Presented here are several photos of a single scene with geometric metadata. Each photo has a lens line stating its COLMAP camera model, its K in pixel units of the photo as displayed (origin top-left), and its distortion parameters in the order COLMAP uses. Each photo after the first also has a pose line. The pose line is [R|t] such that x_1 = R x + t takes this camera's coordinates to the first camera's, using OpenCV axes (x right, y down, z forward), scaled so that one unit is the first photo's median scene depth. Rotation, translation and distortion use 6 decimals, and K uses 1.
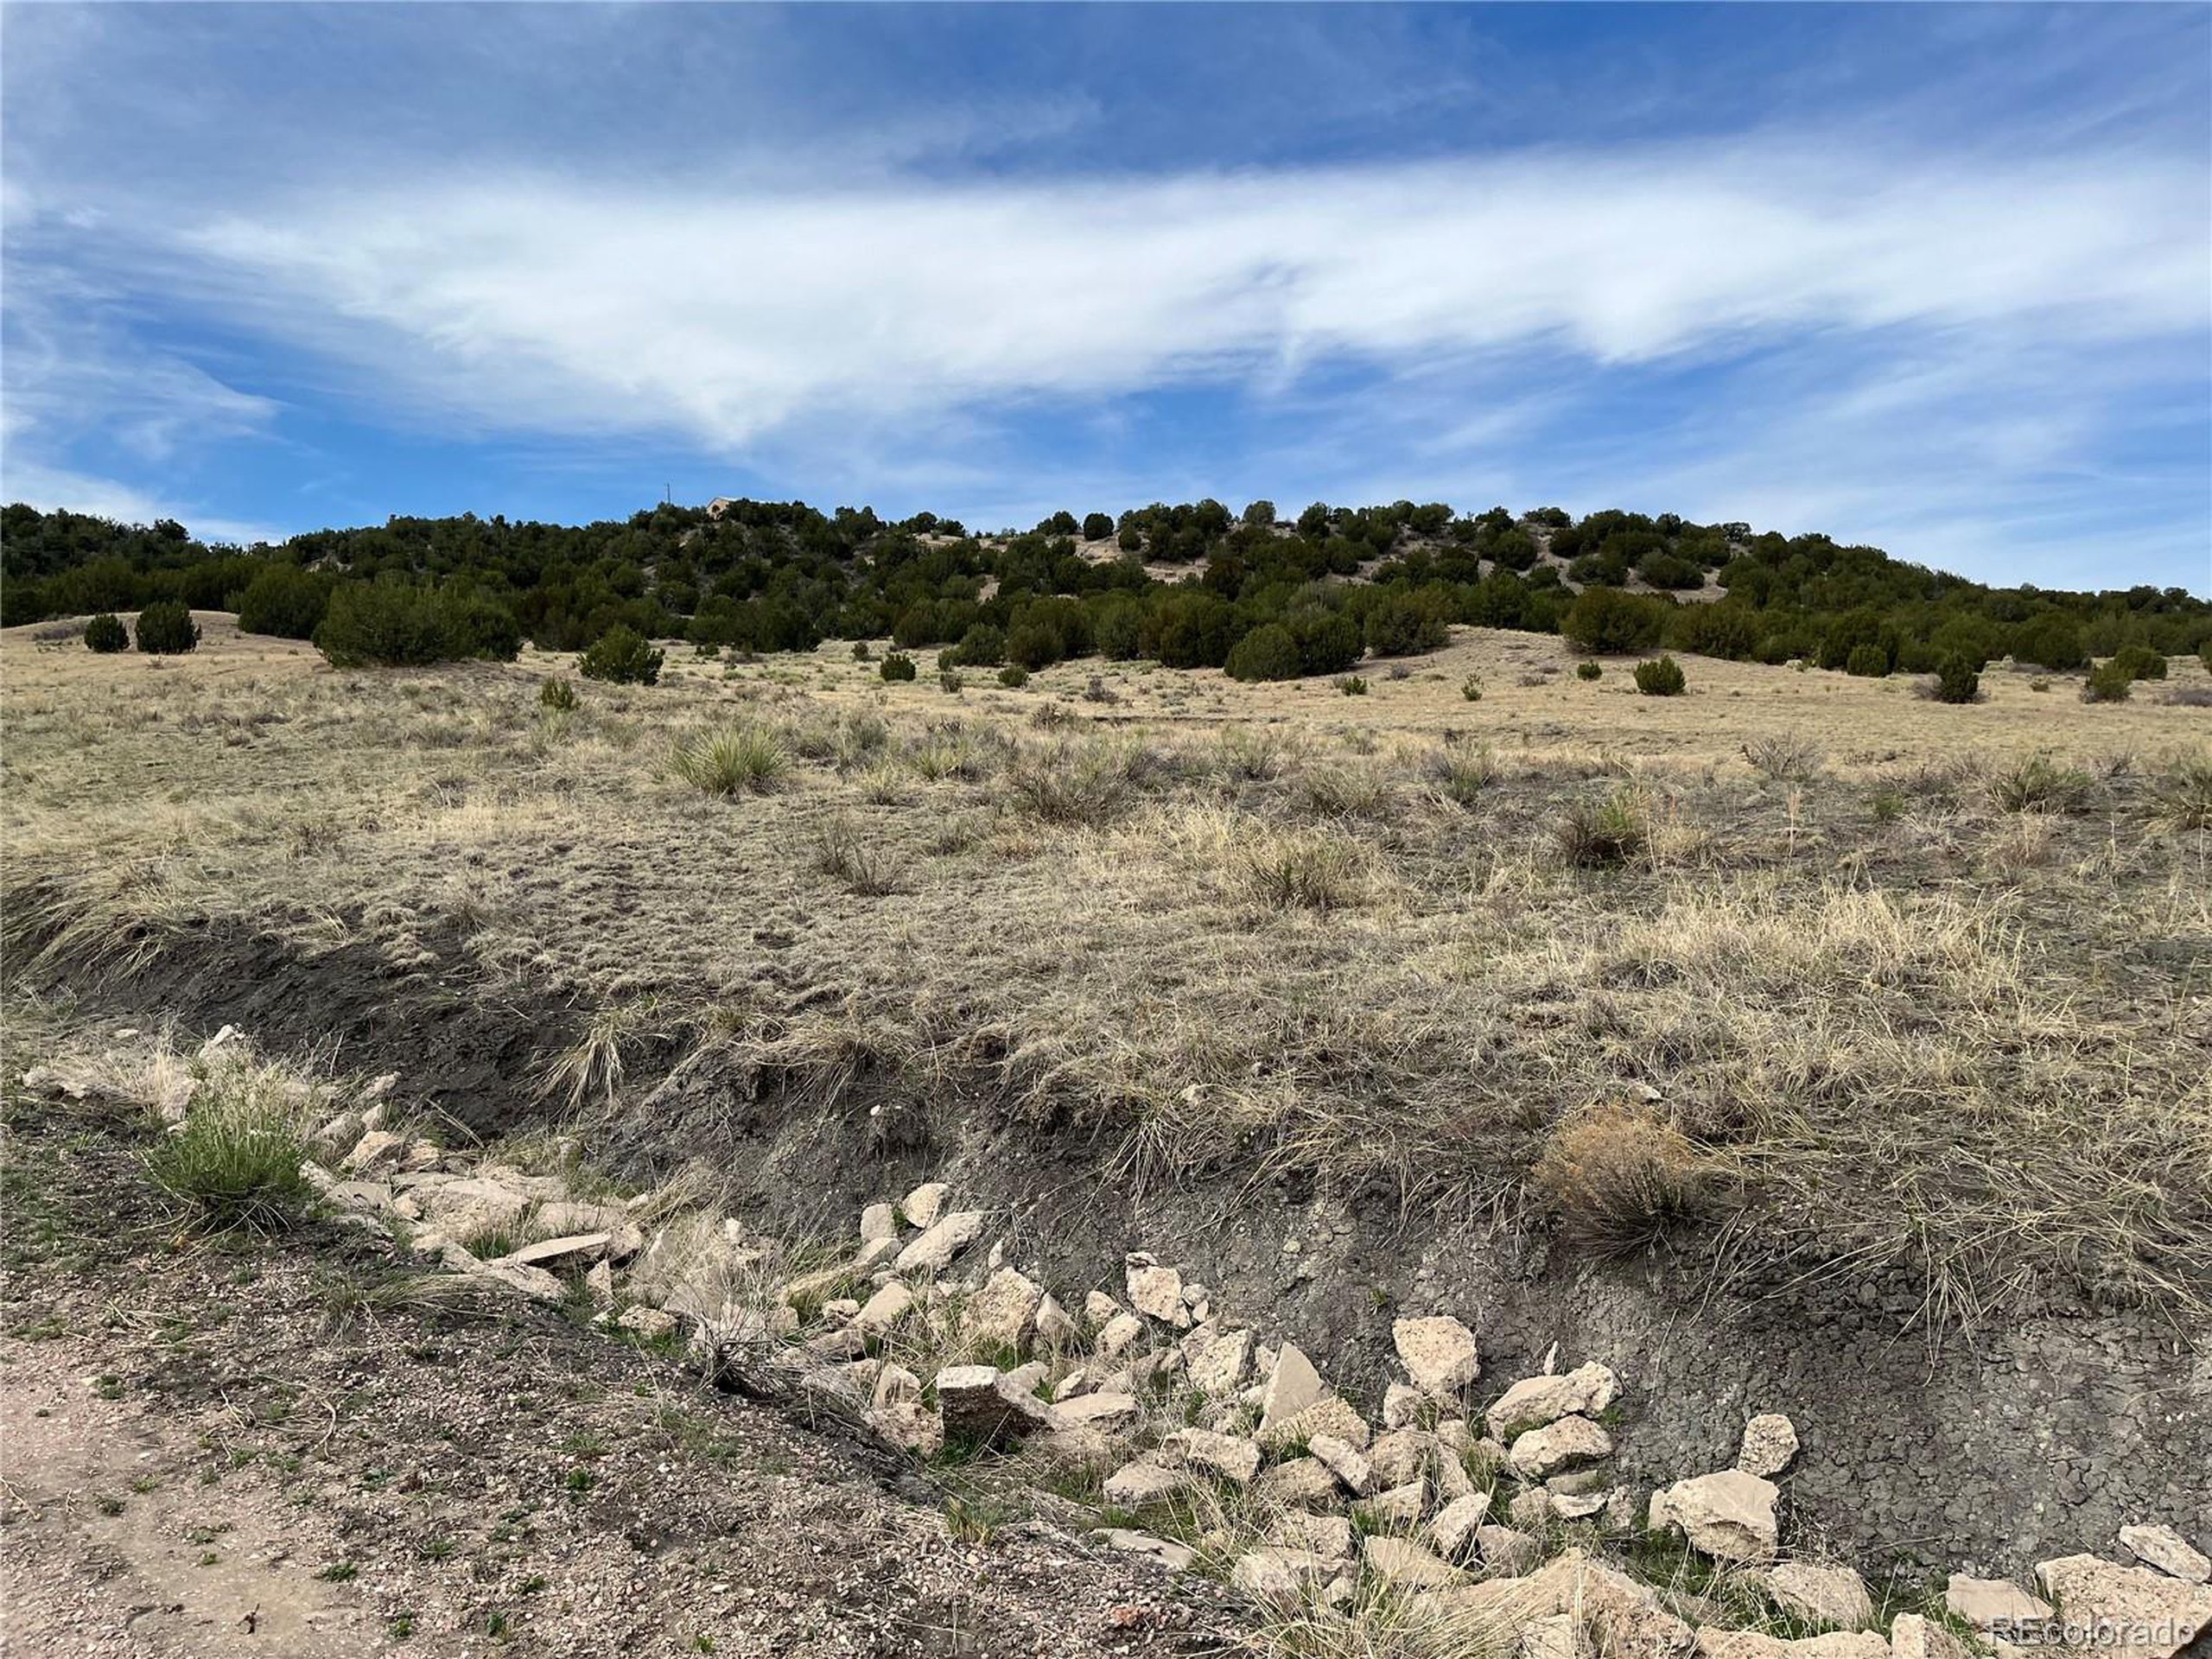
lens RADIAL K [[2361.2, 0, 1111.4], [0, 2361.2, 782.4], [0, 0, 1]] dist [-0.234585, 0.272018]
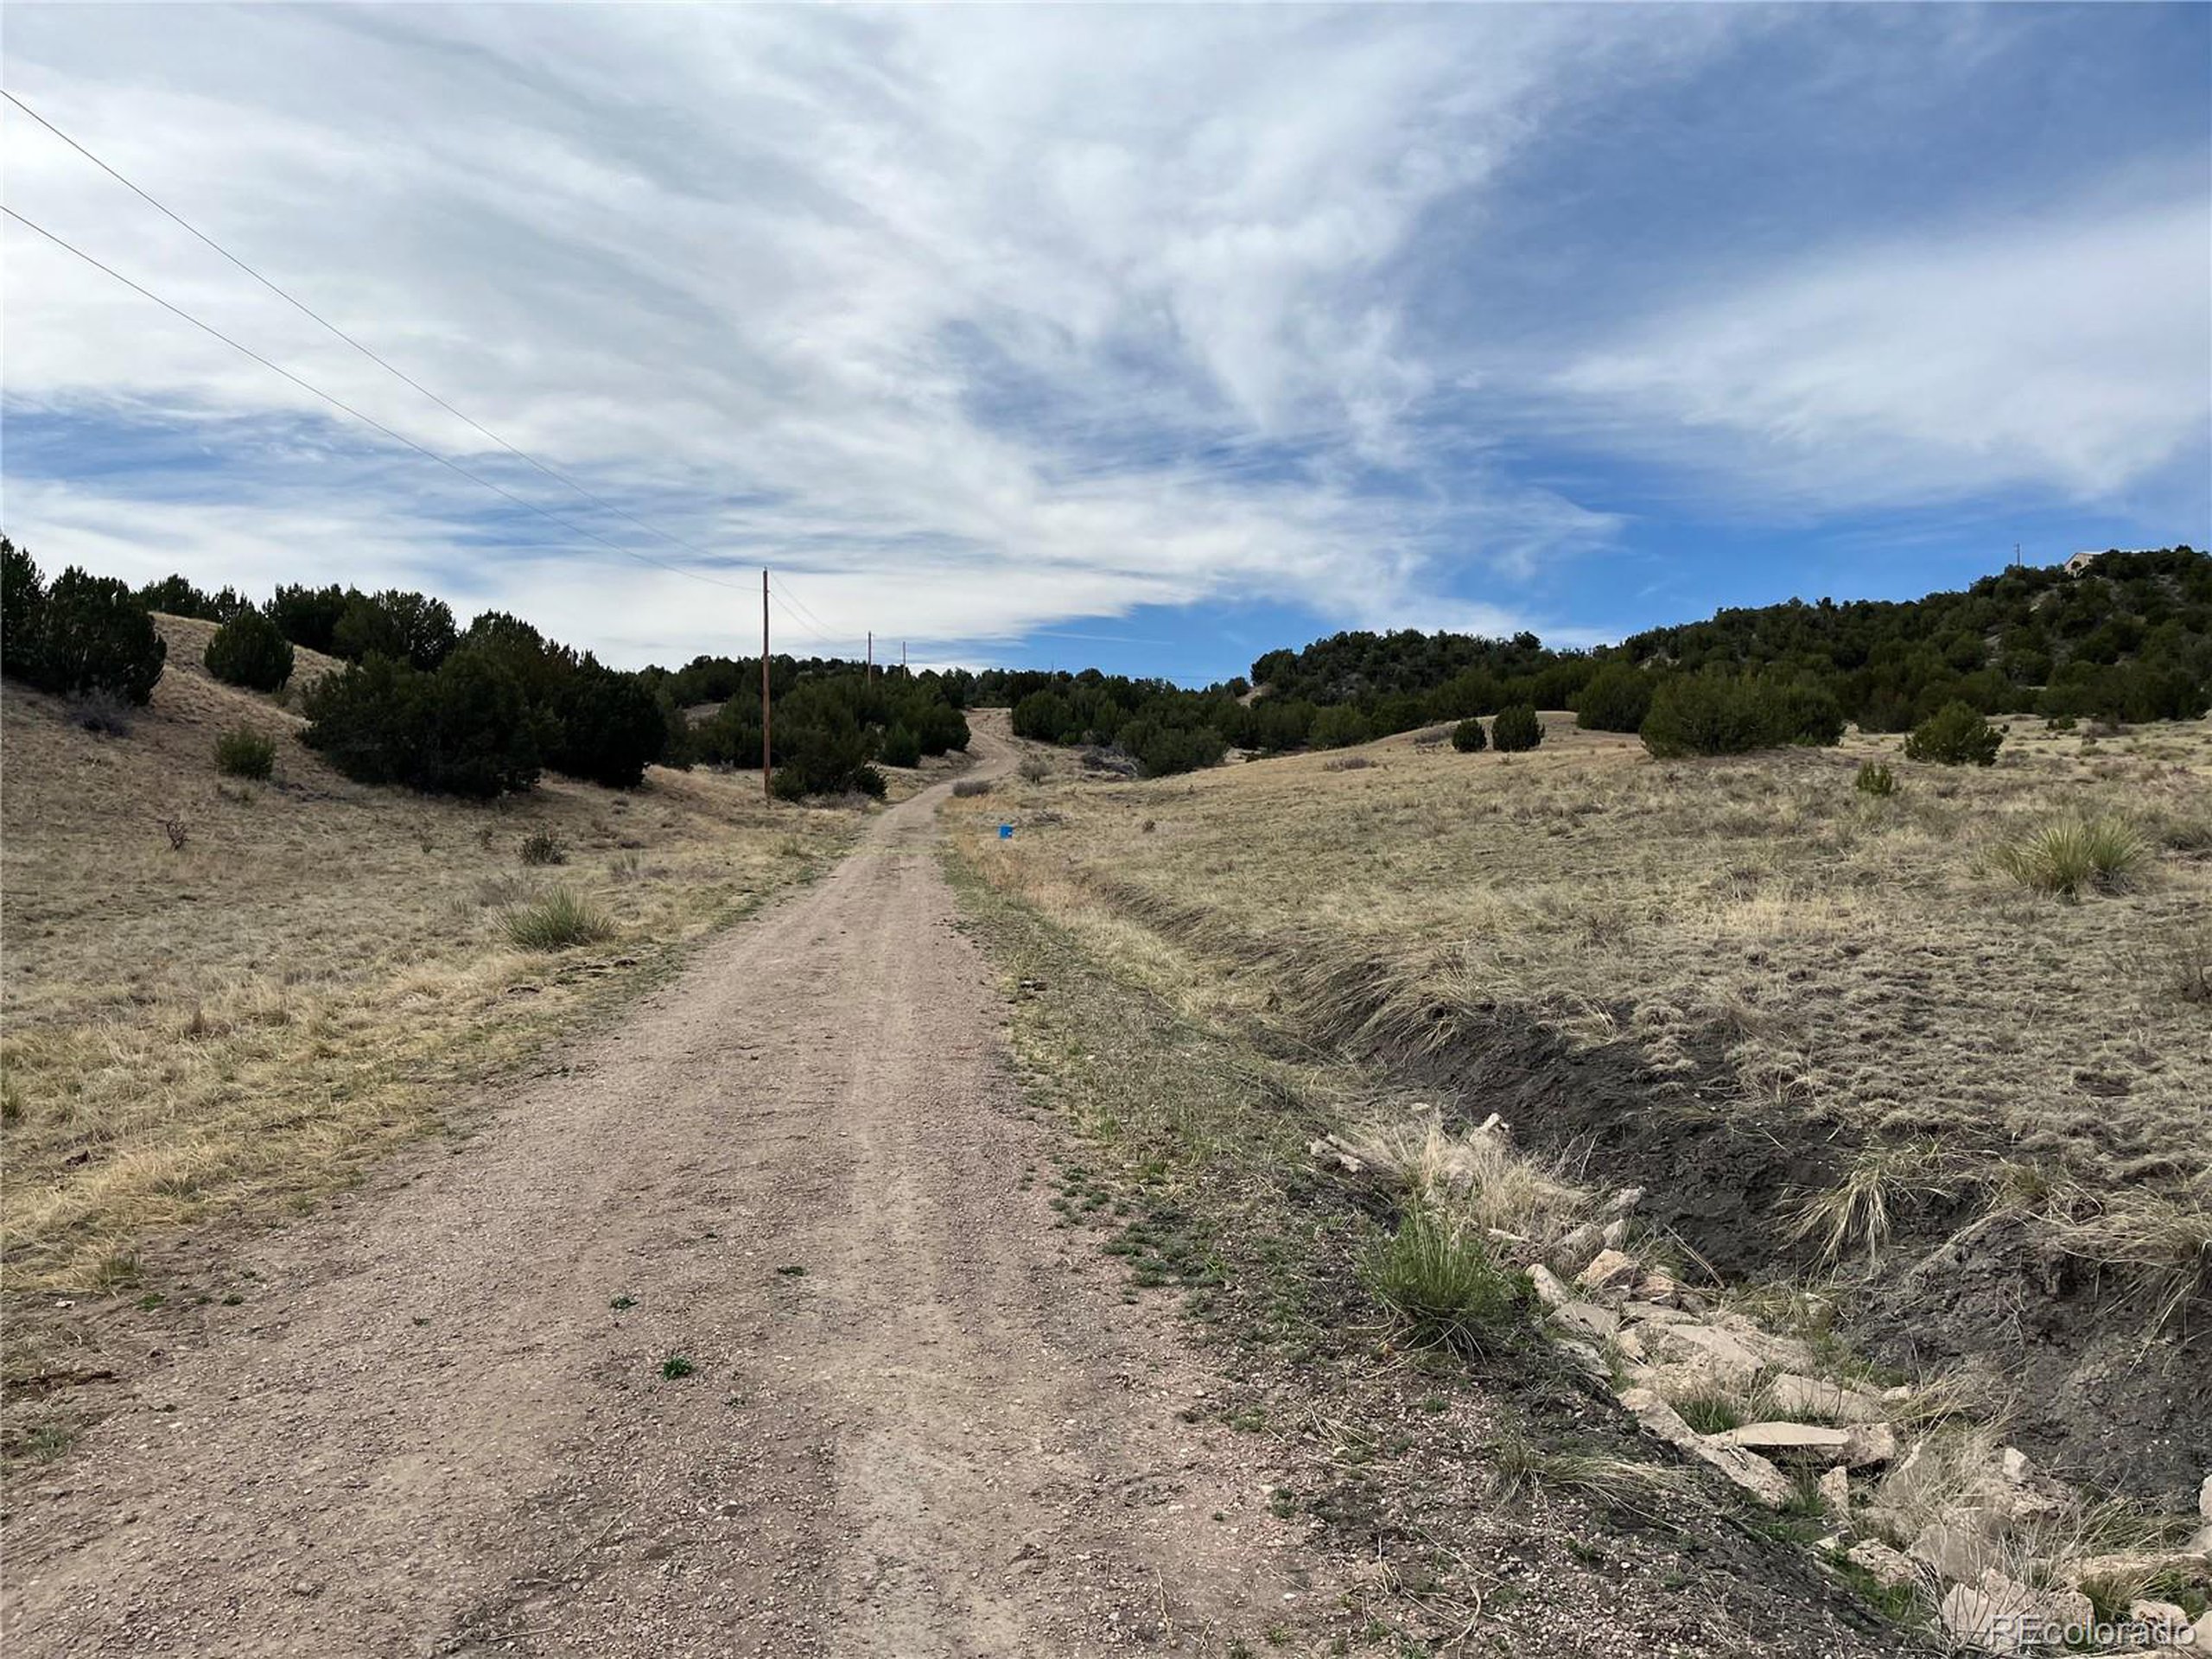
lens RADIAL K [[1632.0, 0, 1109.0], [0, 1632.0, 844.6], [0, 0, 1]] dist [0.045151, -0.054697]
pose [[0.716739, -0.004525, -0.697327, 0.006891], [0.013996, 0.999871, 0.007896, -0.023916], [0.697201, -0.015419, 0.716710, 0.345945]]
